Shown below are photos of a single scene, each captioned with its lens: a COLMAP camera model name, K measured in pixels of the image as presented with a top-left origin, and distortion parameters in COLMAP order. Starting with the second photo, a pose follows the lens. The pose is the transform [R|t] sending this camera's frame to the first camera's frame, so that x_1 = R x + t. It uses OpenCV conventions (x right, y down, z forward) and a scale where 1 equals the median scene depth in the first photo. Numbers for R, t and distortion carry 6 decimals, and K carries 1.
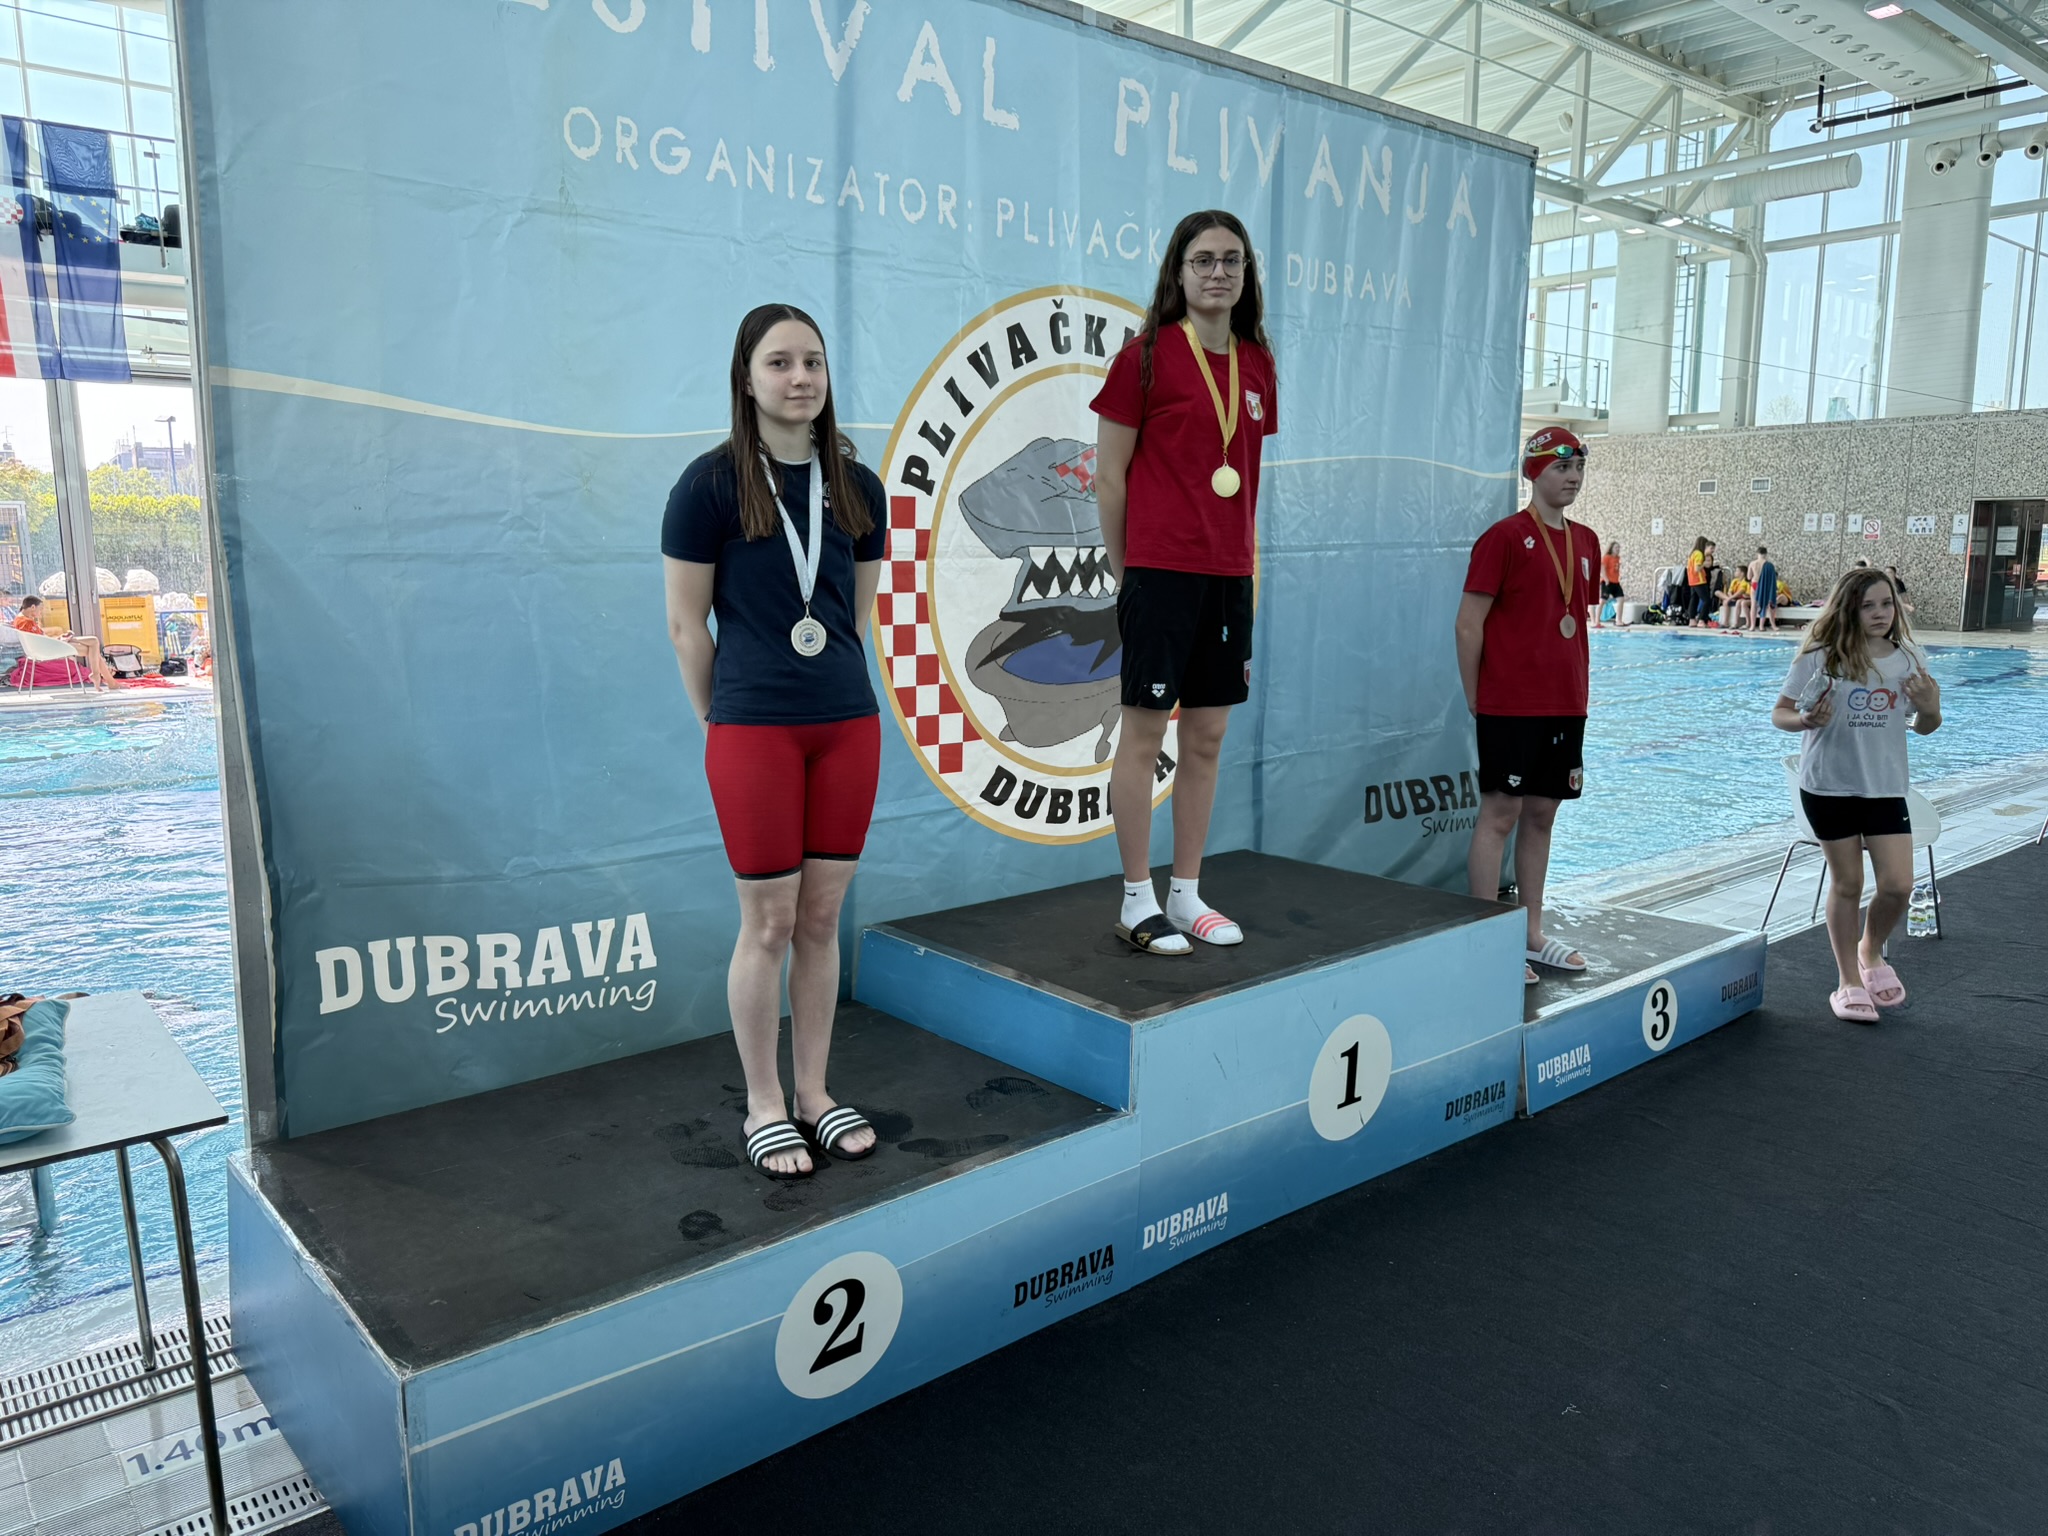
lens RADIAL K [[1439.0, 0, 1021.5], [0, 1439.0, 791.9], [0, 0, 1]] dist [0.061897, -0.067554]
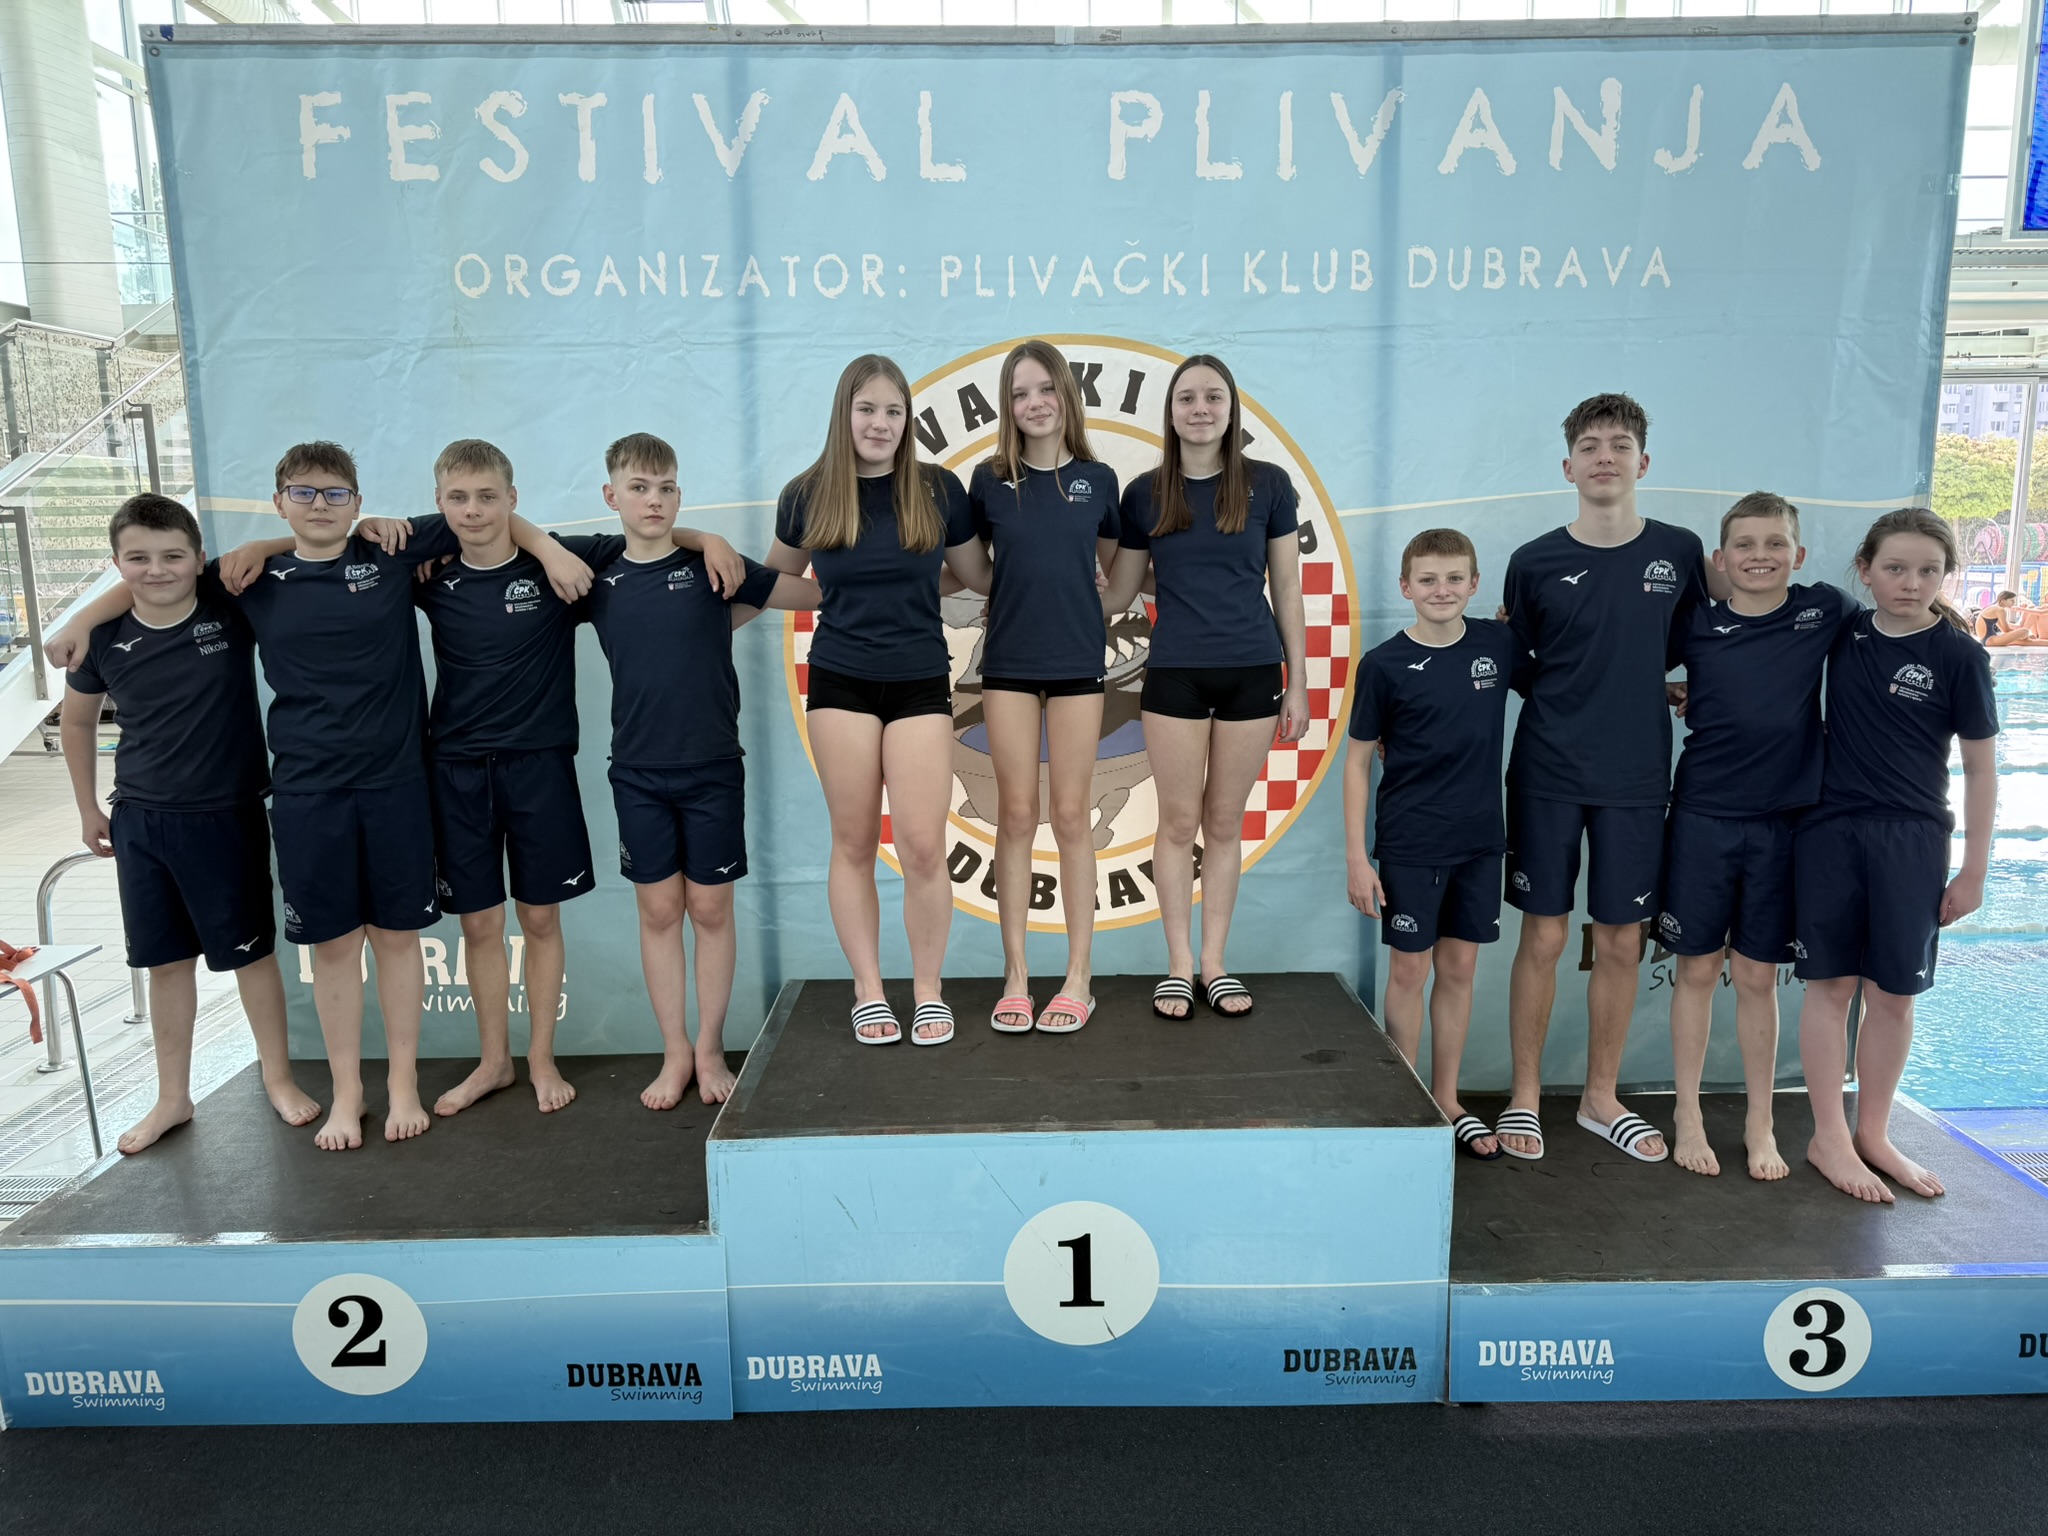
lens RADIAL K [[1439.0, 0, 1031.0], [0, 1439.0, 782.4], [0, 0, 1]] dist [0.061897, -0.067554]
pose [[0.771277, 0.087335, -0.630479, 0.772014], [-0.093628, 0.995334, 0.023339, -0.106453], [0.629575, 0.041029, 0.775855, 0.361751]]
